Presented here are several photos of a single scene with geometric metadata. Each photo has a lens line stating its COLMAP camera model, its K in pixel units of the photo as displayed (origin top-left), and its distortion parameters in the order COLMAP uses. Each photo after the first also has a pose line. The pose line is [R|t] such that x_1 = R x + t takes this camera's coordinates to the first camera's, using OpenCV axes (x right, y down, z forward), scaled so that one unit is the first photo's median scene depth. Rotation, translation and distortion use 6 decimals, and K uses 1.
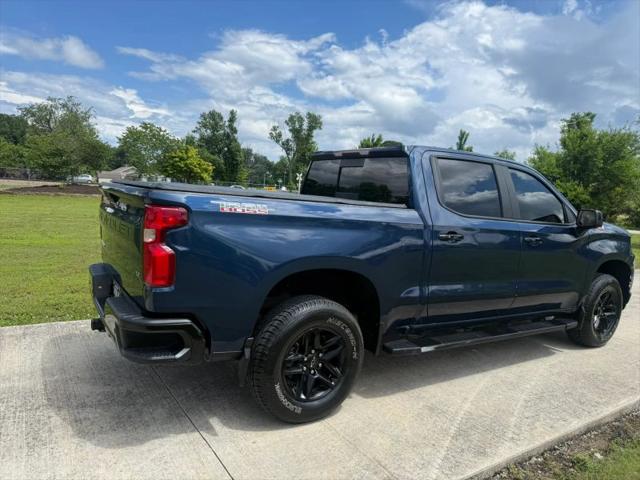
lens RADIAL K [[450.9, 0, 322.4], [0, 450.9, 246.8], [0, 0, 1]] dist [0.033443, -0.046725]
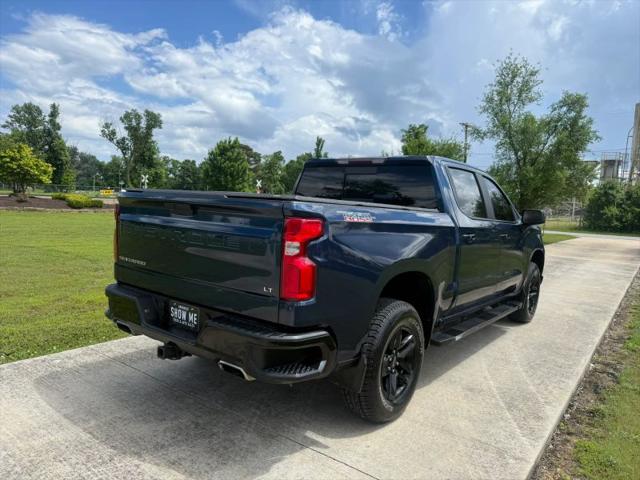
lens RADIAL K [[450.9, 0, 324.4], [0, 450.9, 237.0], [0, 0, 1]] dist [0.033443, -0.046725]
pose [[0.940793, -0.043344, 0.336199, -0.049626], [0.051950, 0.998511, -0.016640, -0.002341], [-0.334977, 0.033121, 0.941644, 0.005124]]
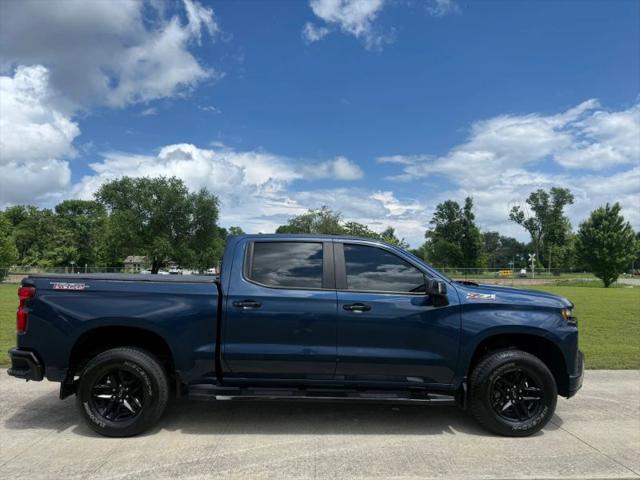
lens RADIAL K [[450.9, 0, 318.7], [0, 450.9, 245.5], [0, 0, 1]] dist [0.033443, -0.046725]
pose [[0.851768, -0.086533, -0.516724, 0.124973], [-0.015967, 0.981521, -0.190690, 0.005766], [0.523676, 0.170674, 0.834646, 0.004676]]
